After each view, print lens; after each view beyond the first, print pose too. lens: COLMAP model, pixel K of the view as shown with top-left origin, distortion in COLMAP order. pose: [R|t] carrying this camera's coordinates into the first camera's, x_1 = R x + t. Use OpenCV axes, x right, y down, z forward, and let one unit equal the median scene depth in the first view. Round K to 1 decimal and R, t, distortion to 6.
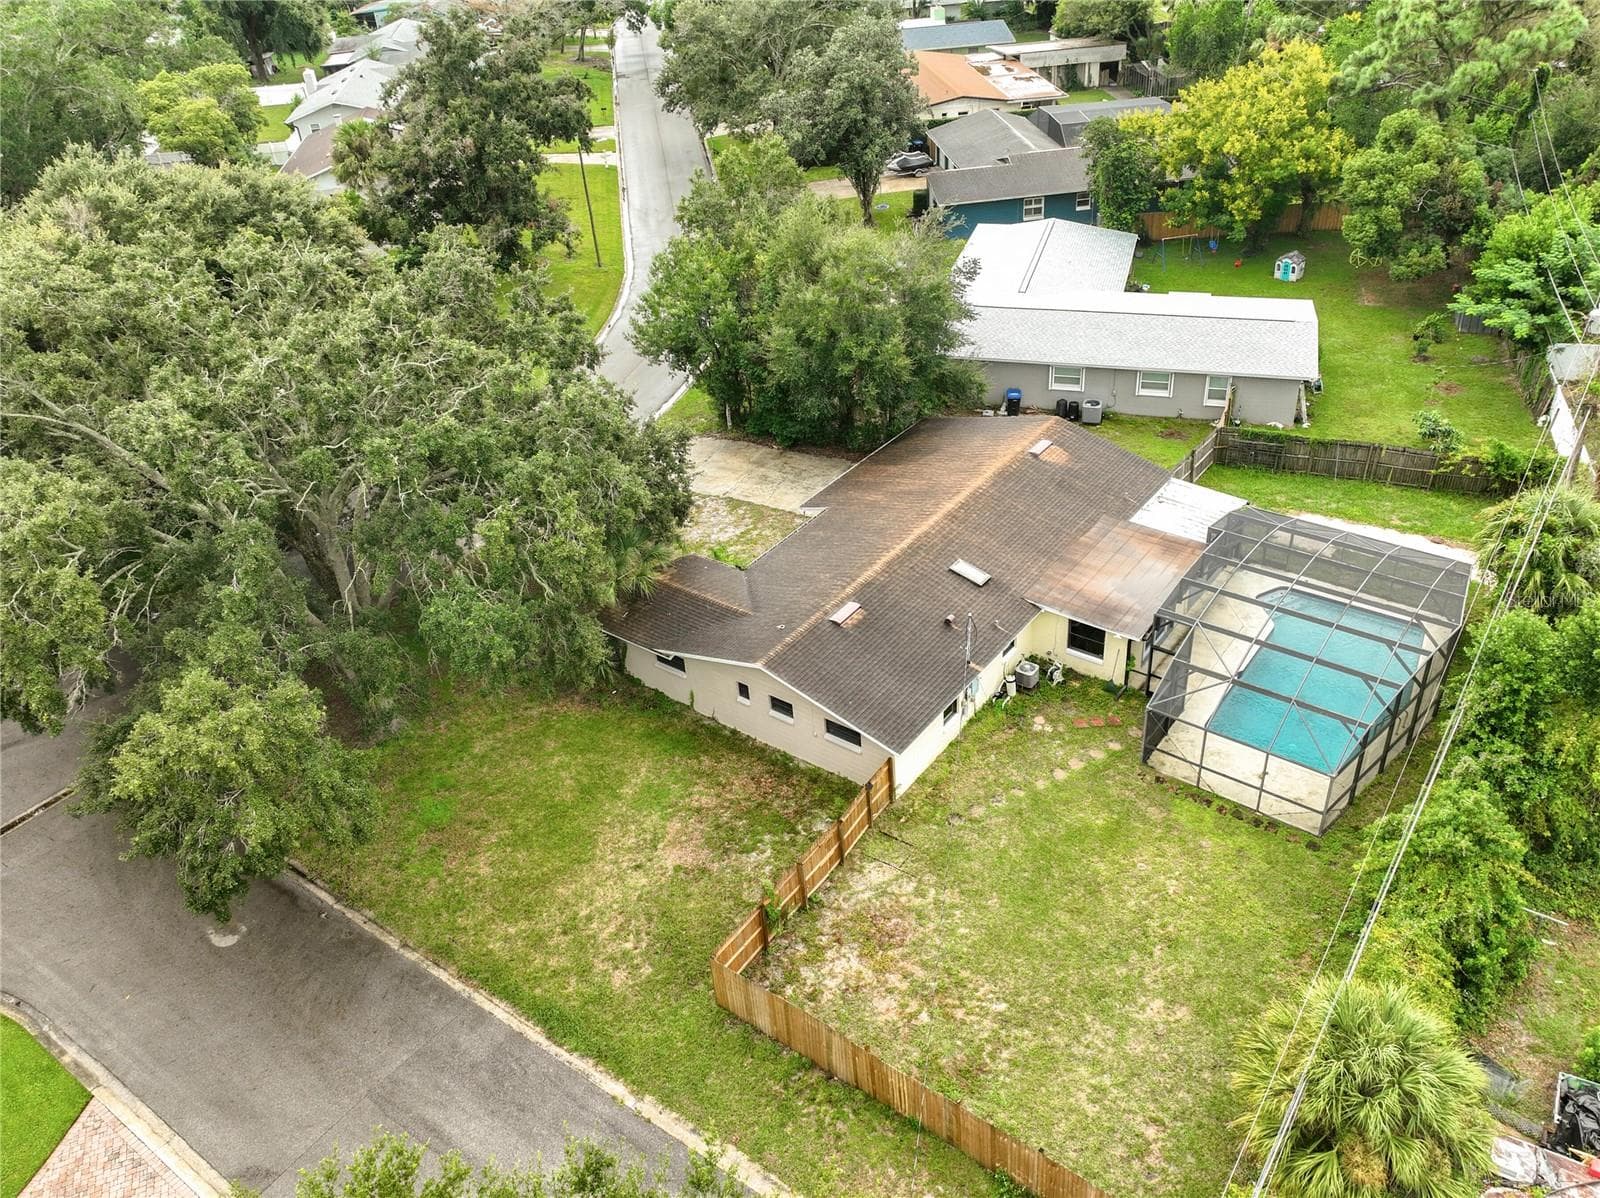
lens RADIAL K [[1266.2, 0, 800.0], [0, 1266.2, 599.0], [0, 0, 1]] dist [0.010262, 0.005118]
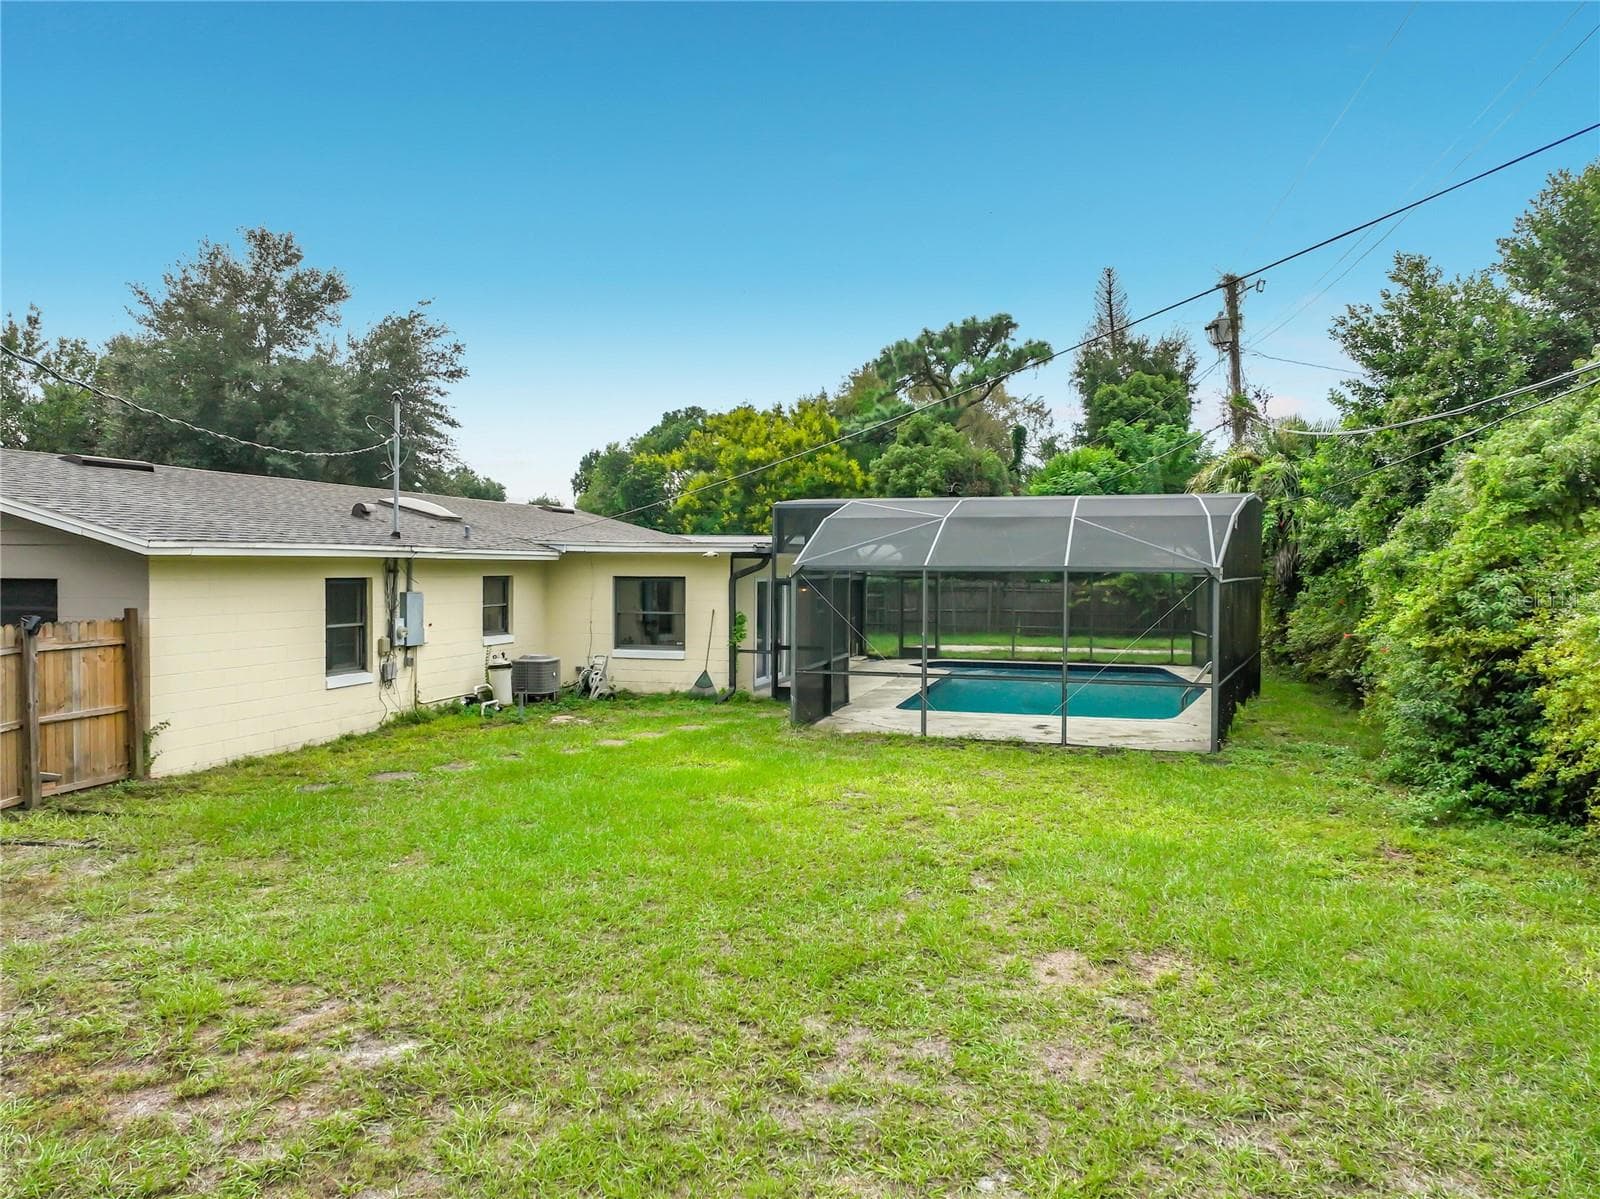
lens RADIAL K [[1152.7, 0, 805.1], [0, 1152.7, 578.4], [0, 0, 1]] dist [0.007195, 0.005807]
pose [[0.929709, 0.064134, 0.362667, 0.114661], [0.145055, 0.841365, -0.520638, 0.279182], [-0.338526, 0.536649, 0.772922, 0.615936]]
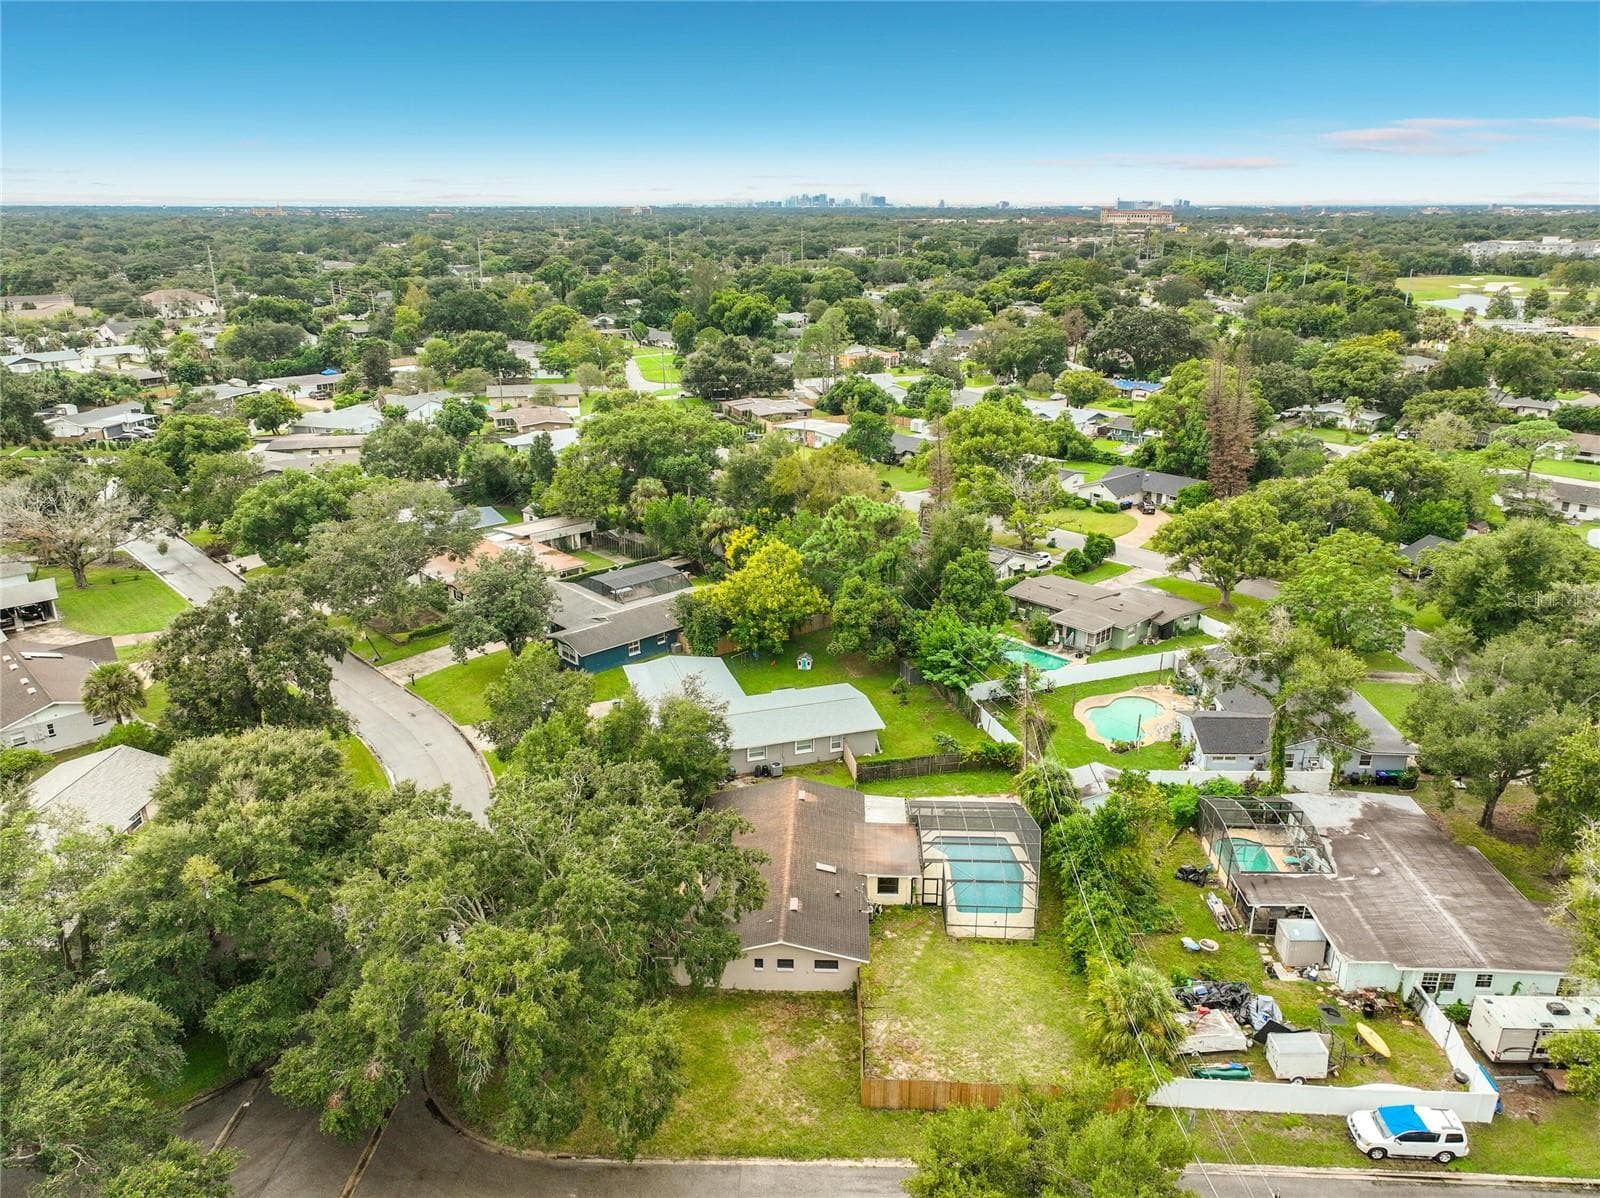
lens RADIAL K [[1152.7, 0, 805.1], [0, 1152.7, 577.9], [0, 0, 1]] dist [0.007195, 0.005807]
pose [[0.825155, -0.121879, 0.551601, -0.808341], [0.275302, 0.939406, -0.204266, -0.086758], [-0.493282, 0.320408, 0.808710, -0.524659]]
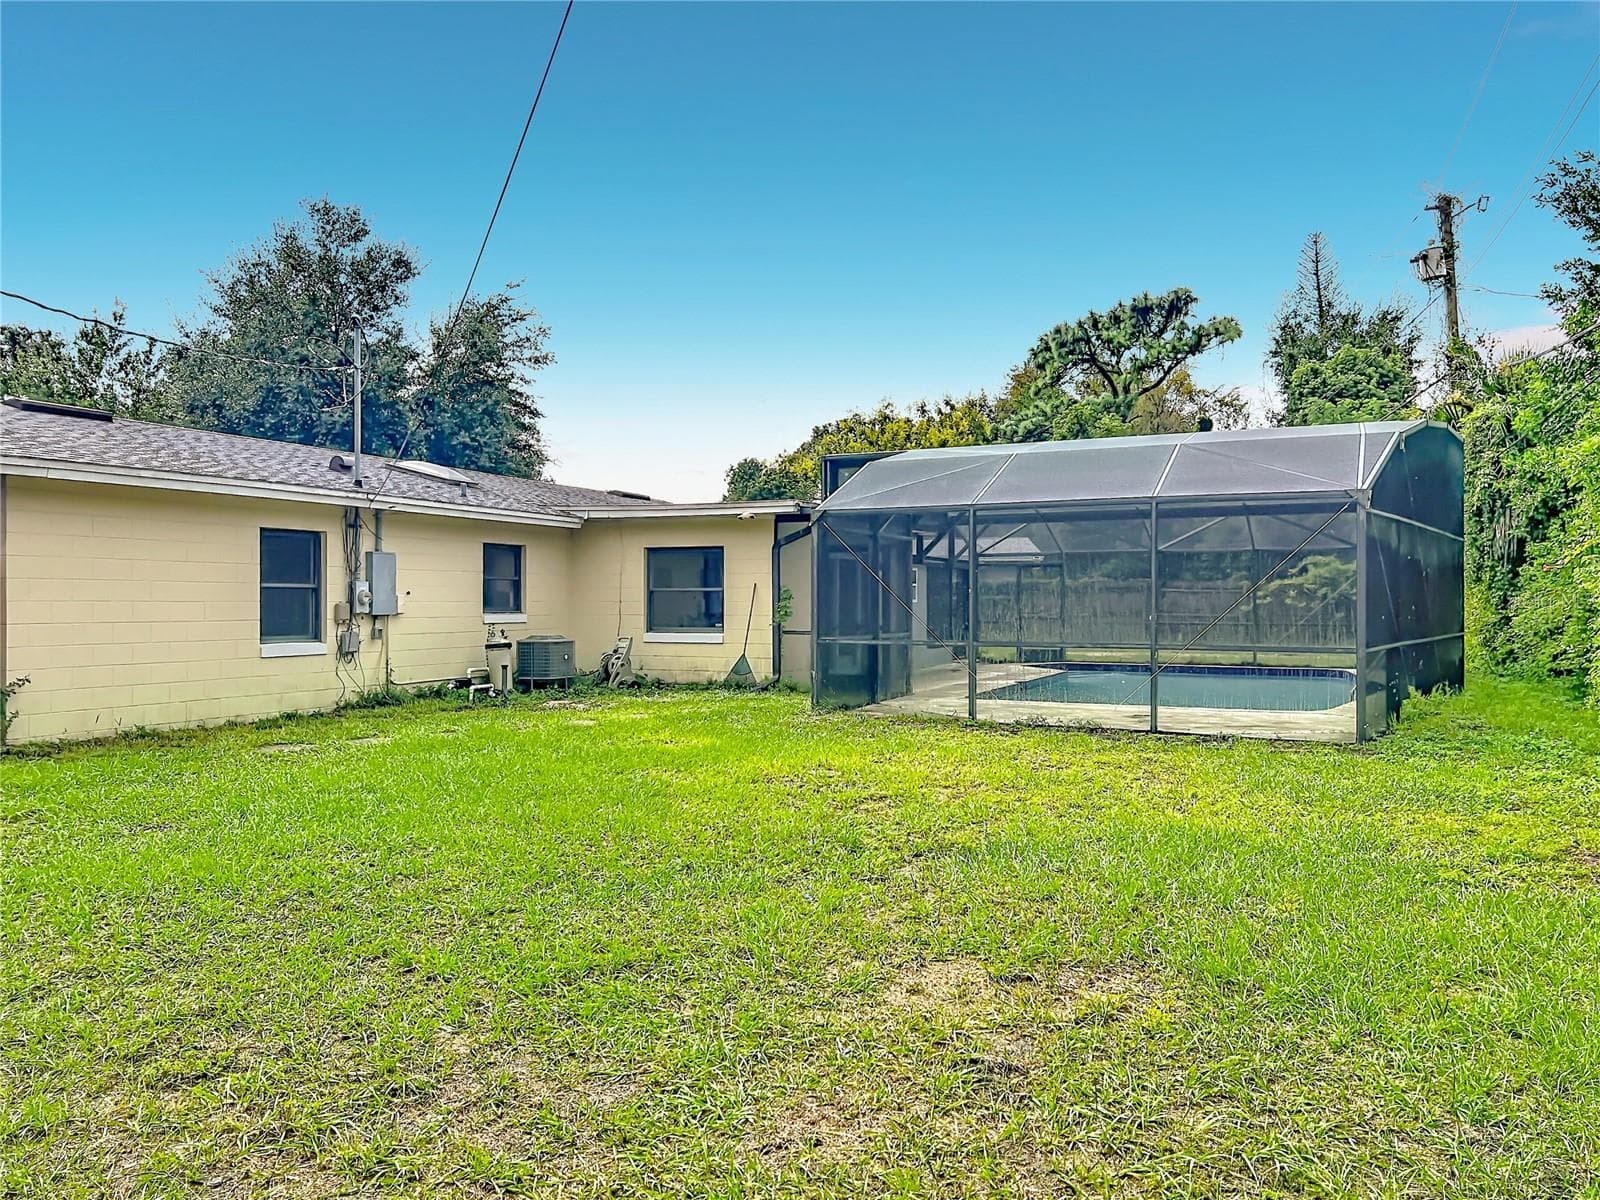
lens RADIAL K [[1211.9, 0, 800.0], [0, 1211.9, 600.0], [0, 0, 1]] dist [0.107452, -0.173101]
pose [[0.976151, 0.063653, 0.207552, 0.179909], [0.062928, 0.832041, -0.551134, 0.275736], [-0.207773, 0.551050, 0.808192, 0.660610]]
